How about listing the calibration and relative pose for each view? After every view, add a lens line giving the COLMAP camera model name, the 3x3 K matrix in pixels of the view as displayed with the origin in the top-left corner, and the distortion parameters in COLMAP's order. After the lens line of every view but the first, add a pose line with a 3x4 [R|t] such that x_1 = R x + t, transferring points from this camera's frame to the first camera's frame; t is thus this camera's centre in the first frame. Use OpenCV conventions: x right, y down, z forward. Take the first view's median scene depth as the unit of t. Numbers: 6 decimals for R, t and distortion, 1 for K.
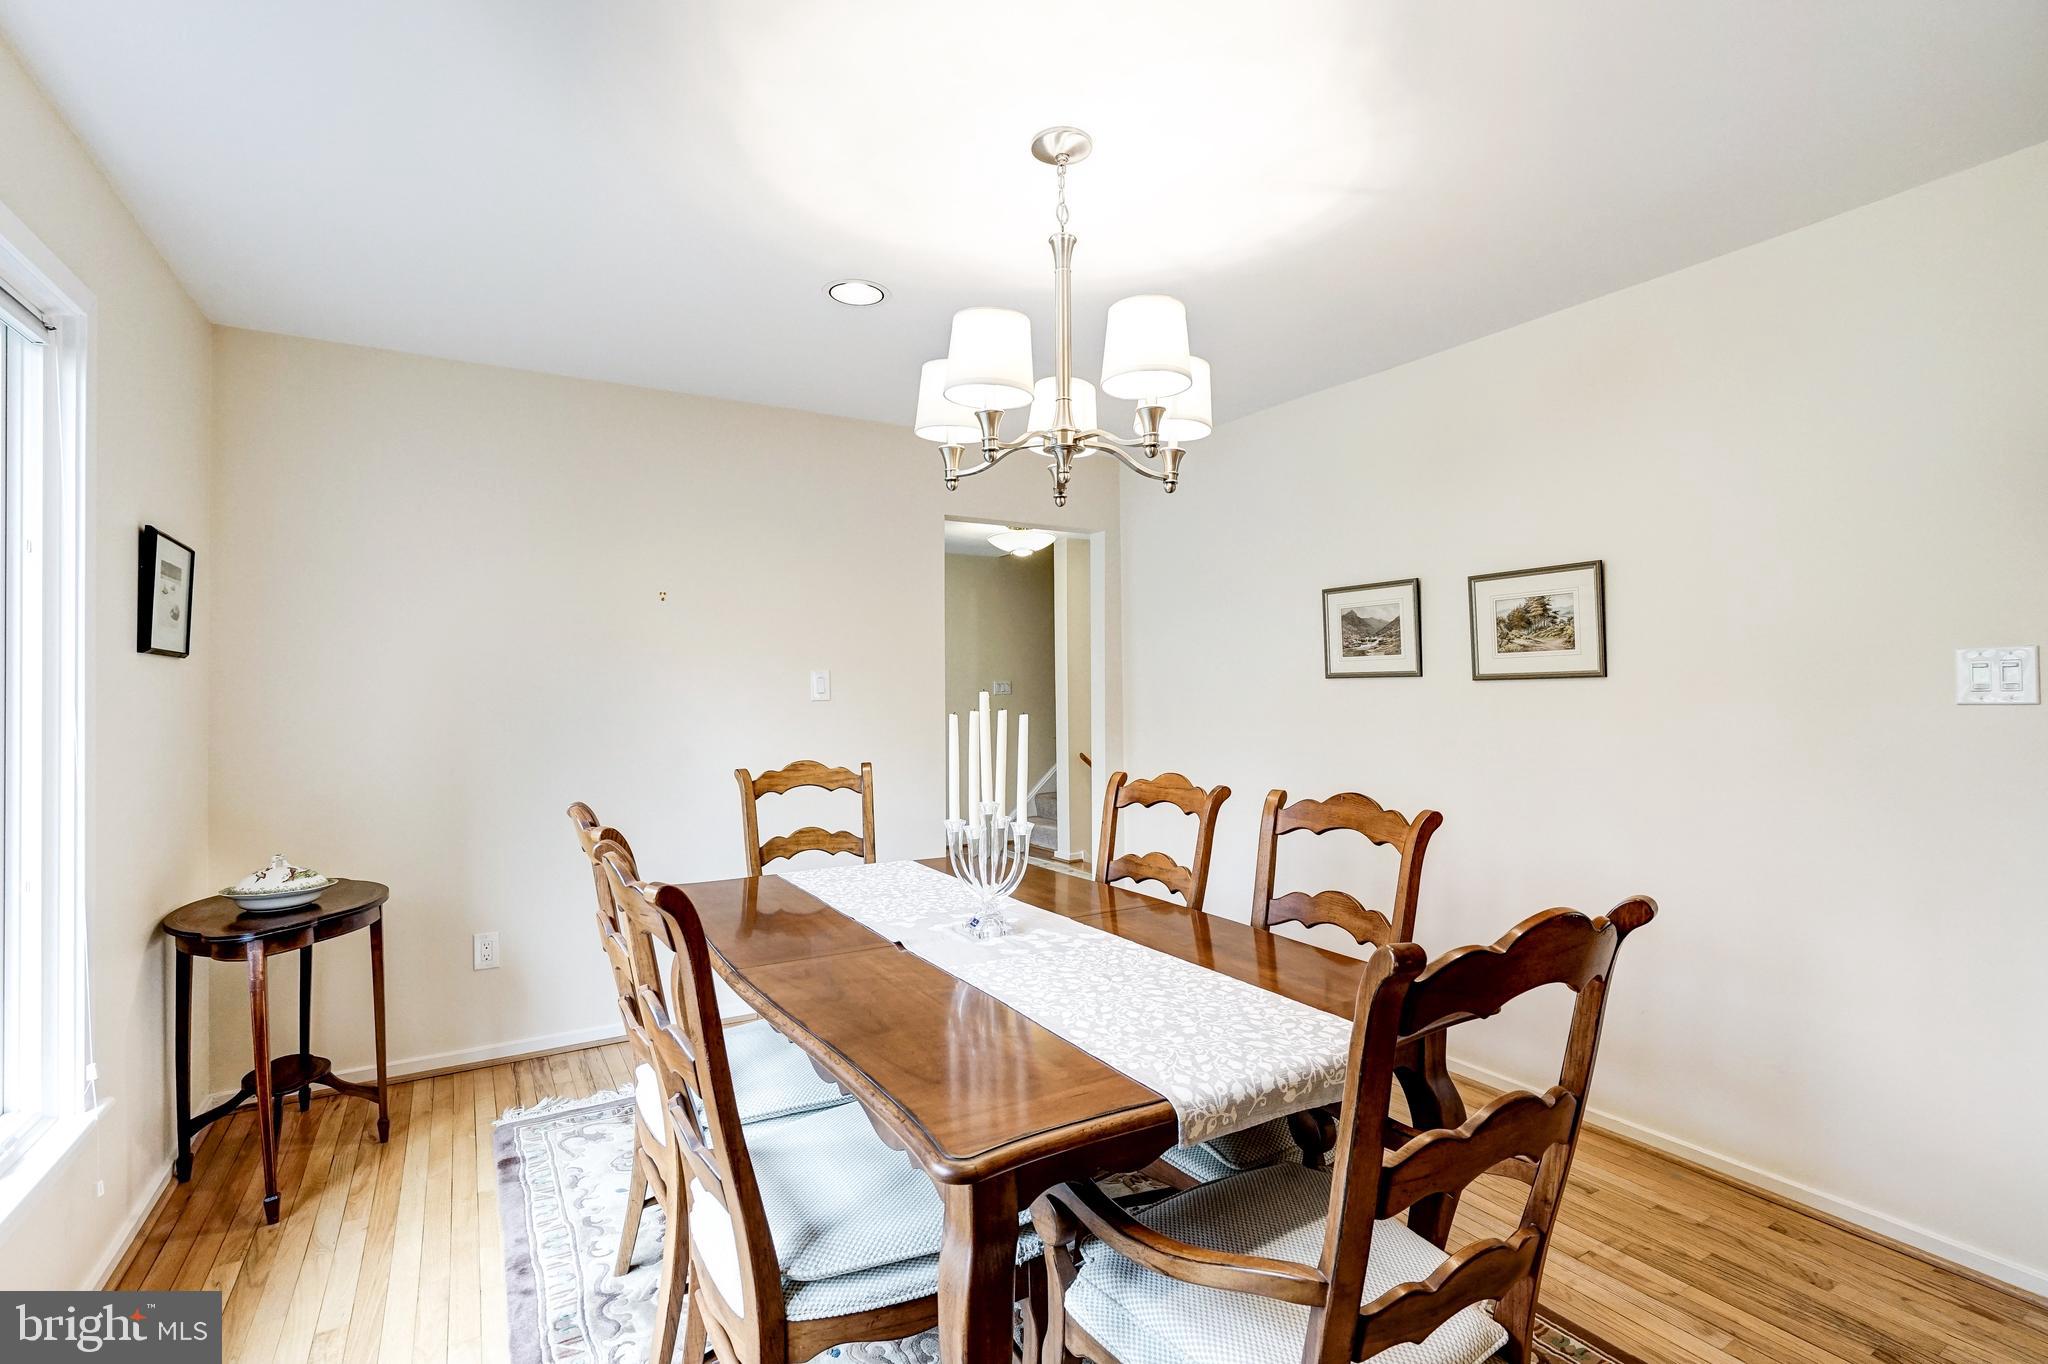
lens RADIAL K [[933.3, 0, 1020.5], [0, 933.3, 677.4], [0, 0, 1]] dist [-0.029980, 0.005106]
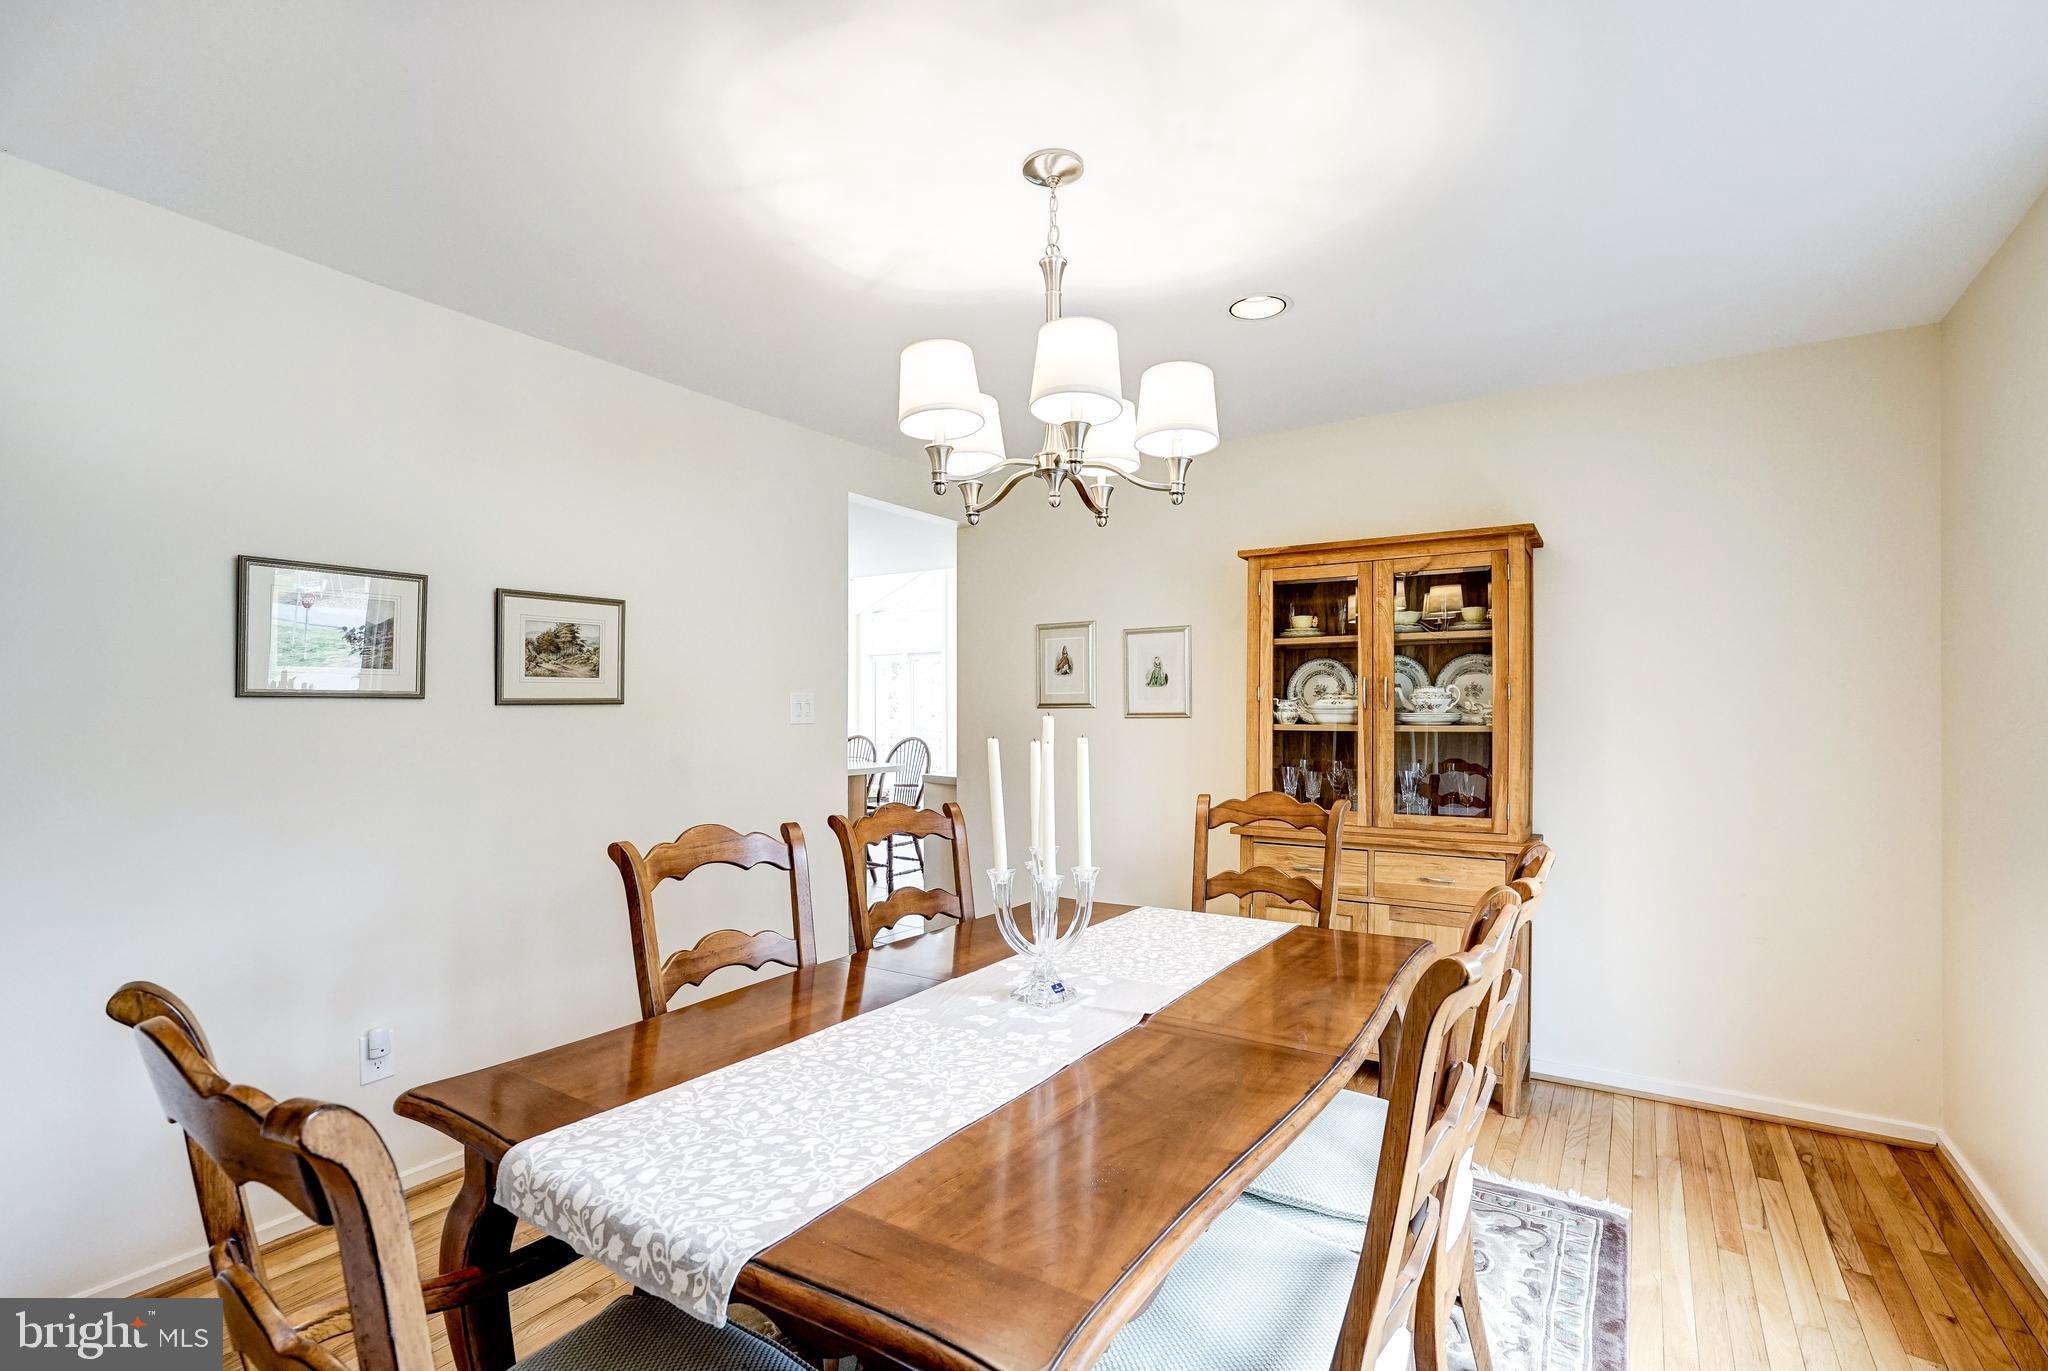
lens RADIAL K [[933.3, 0, 1023.5], [0, 933.3, 706.3], [0, 0, 1]] dist [-0.029980, 0.005106]
pose [[-0.429916, 0.009763, 0.902816, -0.570436], [-0.013613, 0.999758, -0.017293, 0.014127], [-0.902766, -0.019725, -0.429679, 0.989544]]
